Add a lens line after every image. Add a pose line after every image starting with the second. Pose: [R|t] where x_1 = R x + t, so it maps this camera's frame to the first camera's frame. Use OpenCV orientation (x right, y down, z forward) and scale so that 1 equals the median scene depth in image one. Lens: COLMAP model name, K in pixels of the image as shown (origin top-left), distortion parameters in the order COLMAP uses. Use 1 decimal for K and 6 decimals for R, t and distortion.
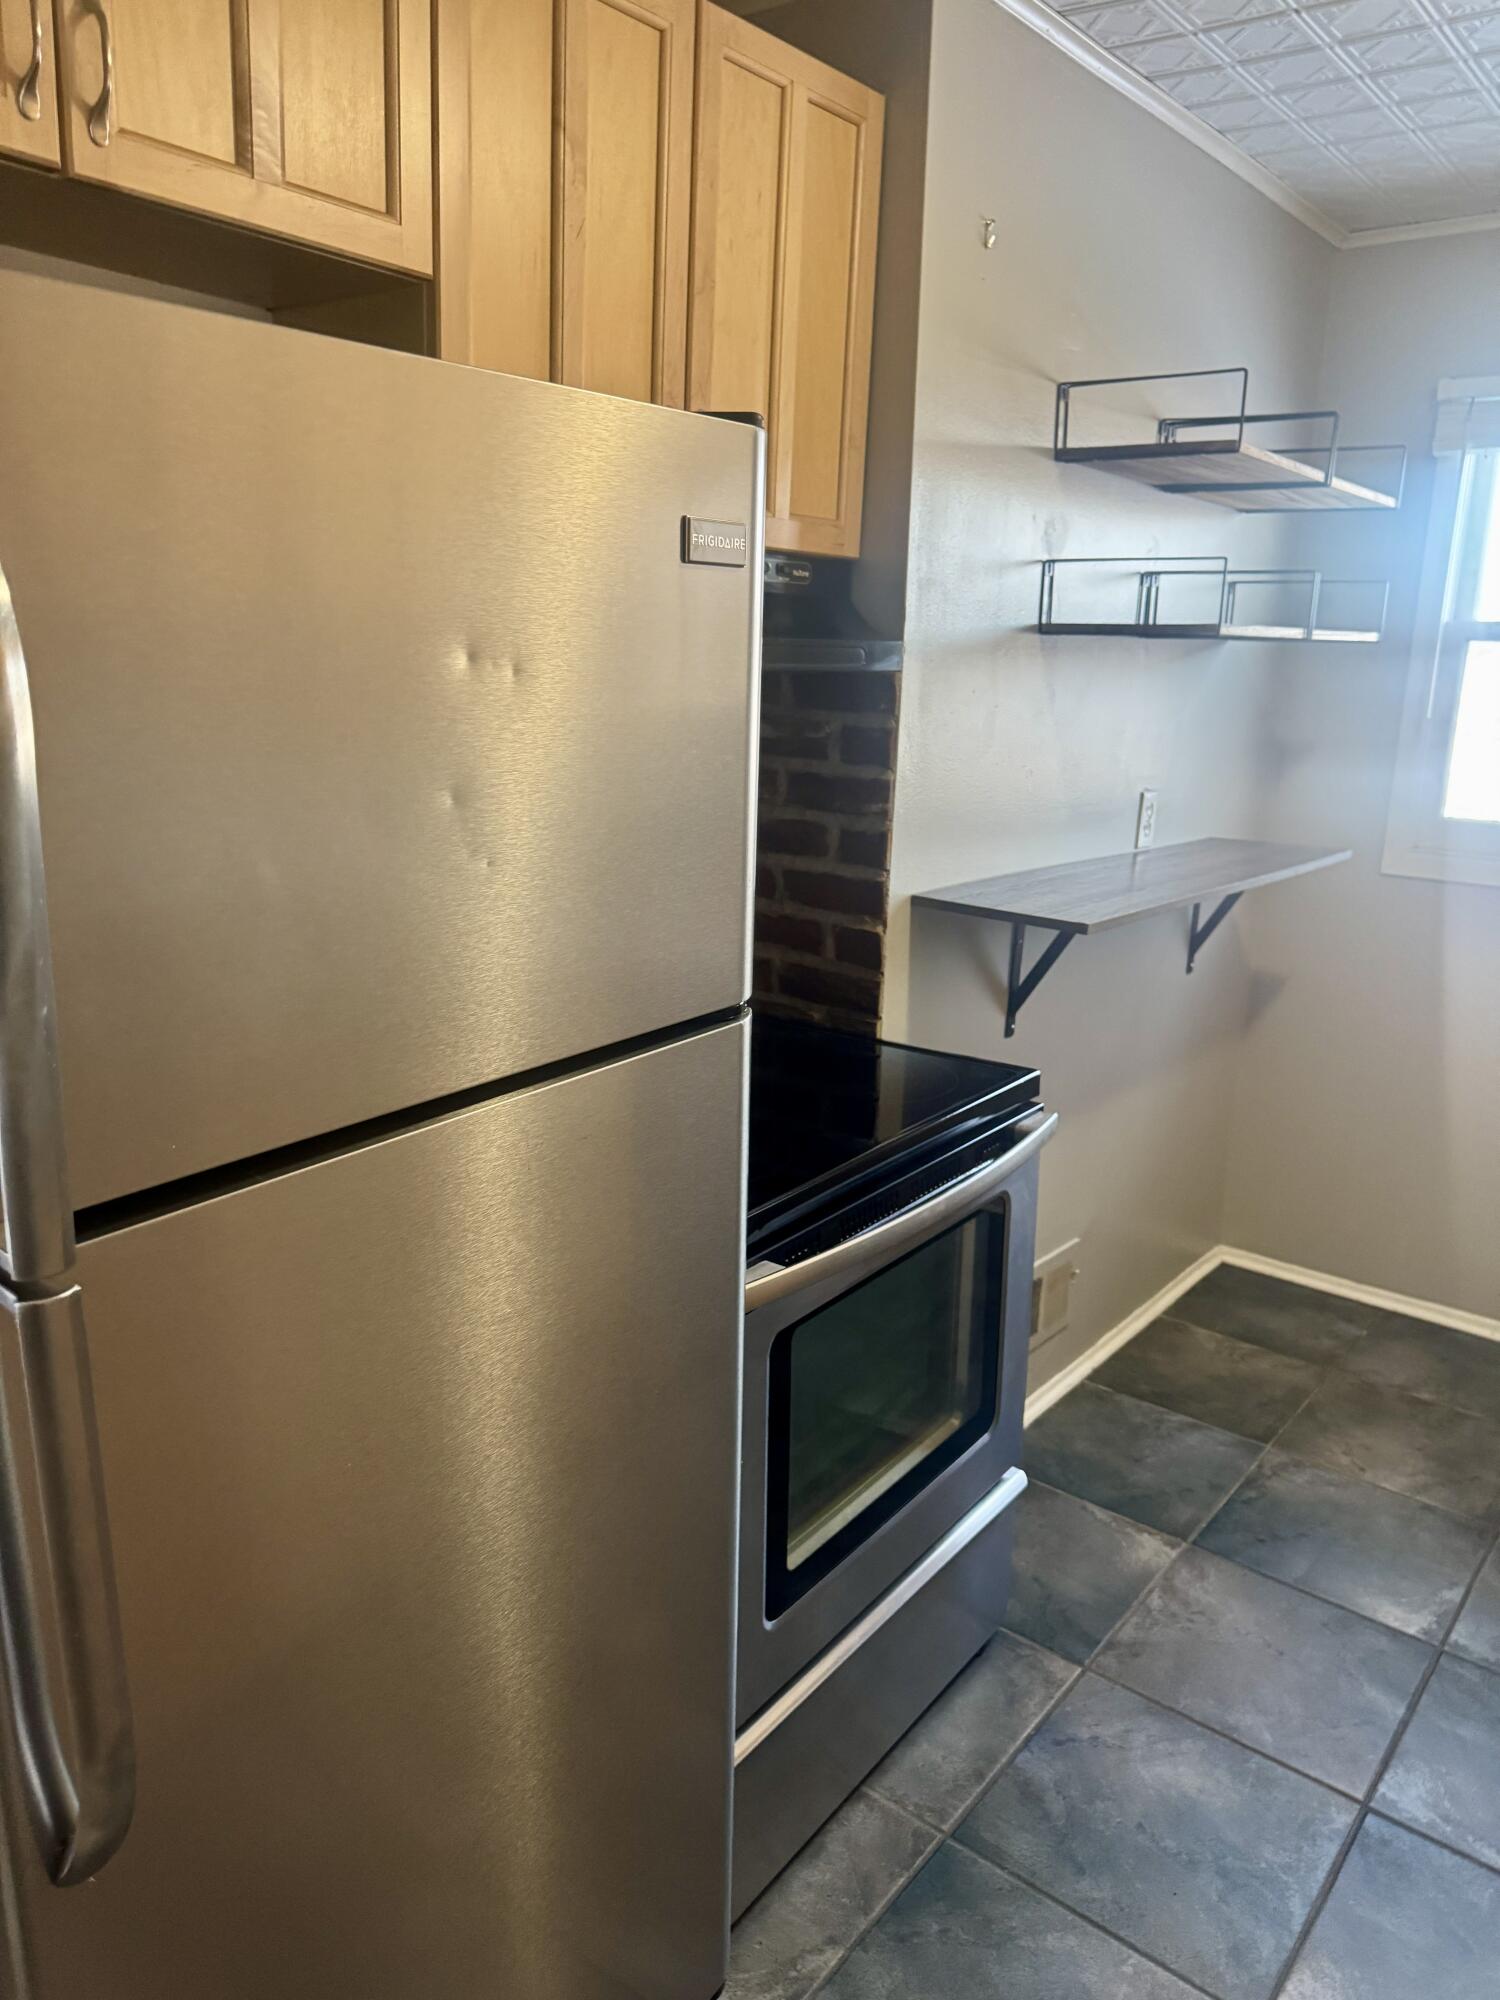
lens RADIAL K [[1395.7, 0, 751.4], [0, 1395.7, 965.0], [0, 0, 1]] dist [-0.026903, -0.002130]
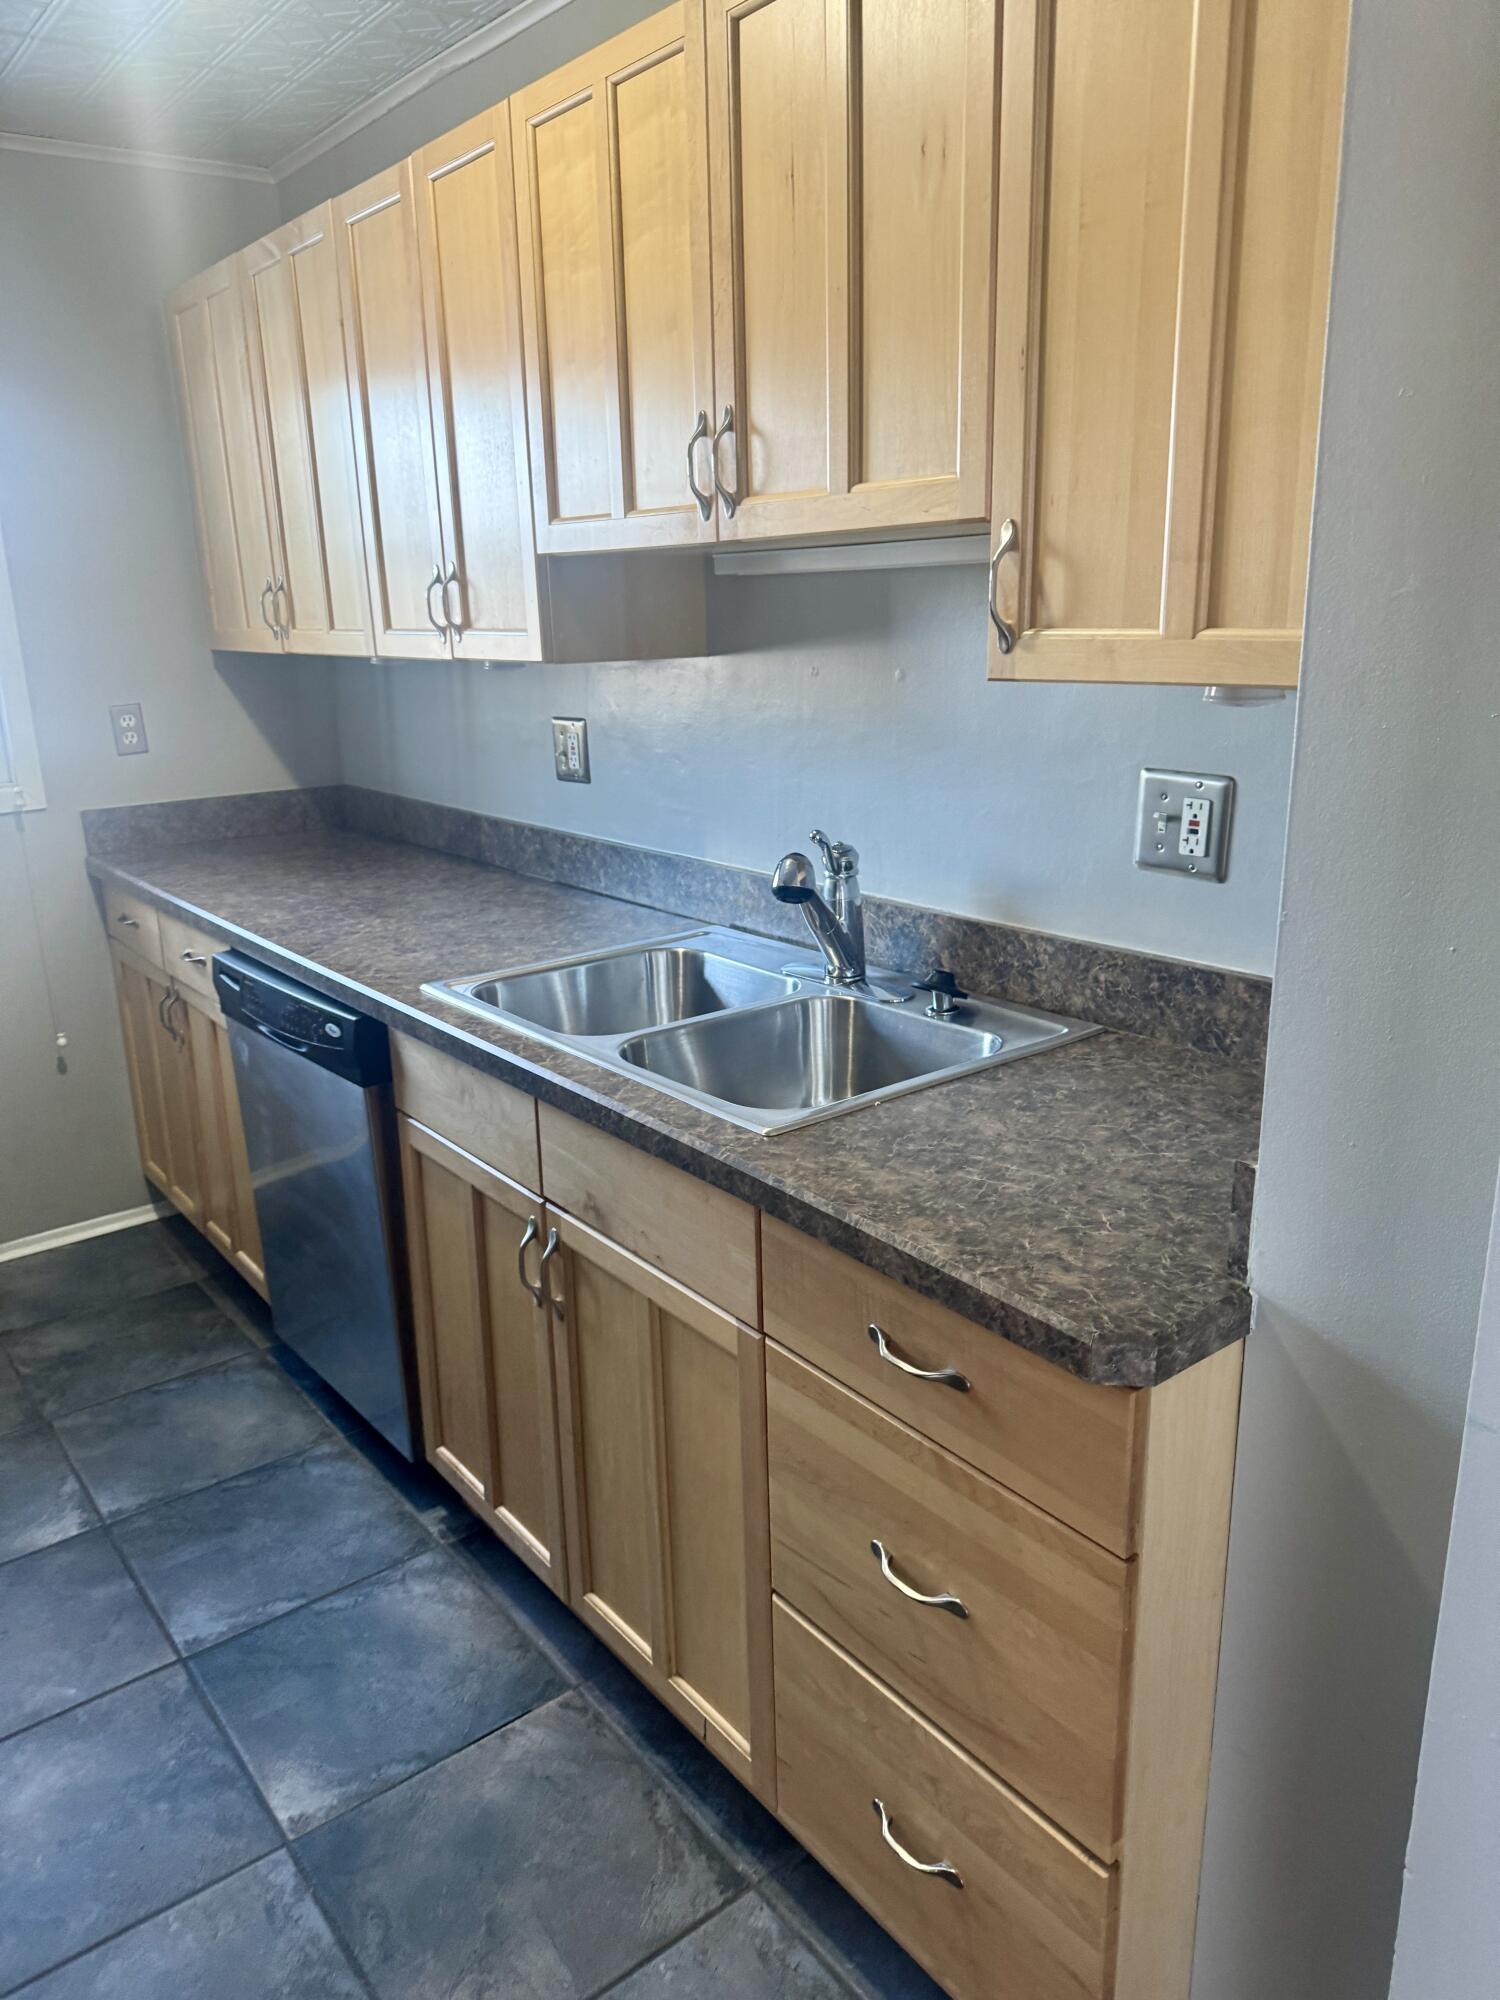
lens RADIAL K [[1390.4, 0, 750.8], [0, 1390.4, 991.9], [0, 0, 1]] dist [0.036057, -0.064159]
pose [[0.211389, -0.293942, 0.932155, -0.248433], [0.236950, 0.940669, 0.242892, -0.031165], [-0.948245, 0.169530, 0.268497, 0.148675]]
